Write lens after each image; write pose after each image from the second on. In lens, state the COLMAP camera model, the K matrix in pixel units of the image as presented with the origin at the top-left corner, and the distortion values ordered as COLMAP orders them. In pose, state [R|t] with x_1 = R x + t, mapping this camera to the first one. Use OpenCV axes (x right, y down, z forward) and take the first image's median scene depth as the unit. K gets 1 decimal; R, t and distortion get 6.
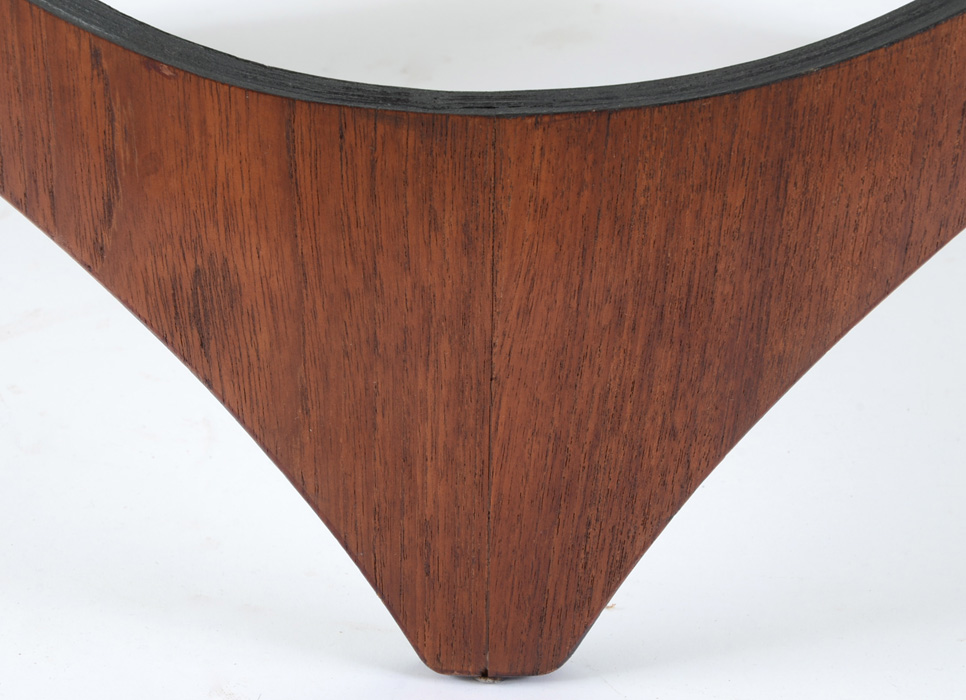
lens RADIAL K [[2655.5, 0, 430.4], [0, 2655.5, 350.3], [0, 0, 1]] dist [0.437956, -0.026452]
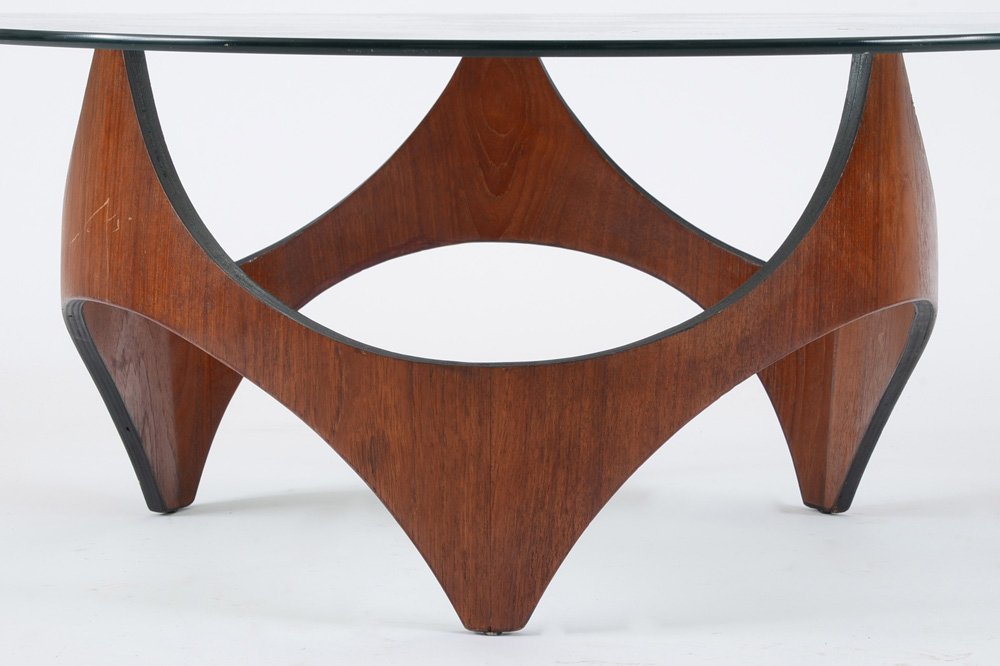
lens RADIAL K [[3027.4, 0, 472.2], [0, 3027.4, 335.4], [0, 0, 1]] dist [0.560121, 0.622645]
pose [[0.999724, 0.001059, -0.023467, 0.072009], [-0.008819, 0.942817, -0.333195, 0.821012], [0.021772, 0.333310, 0.942566, -1.694331]]
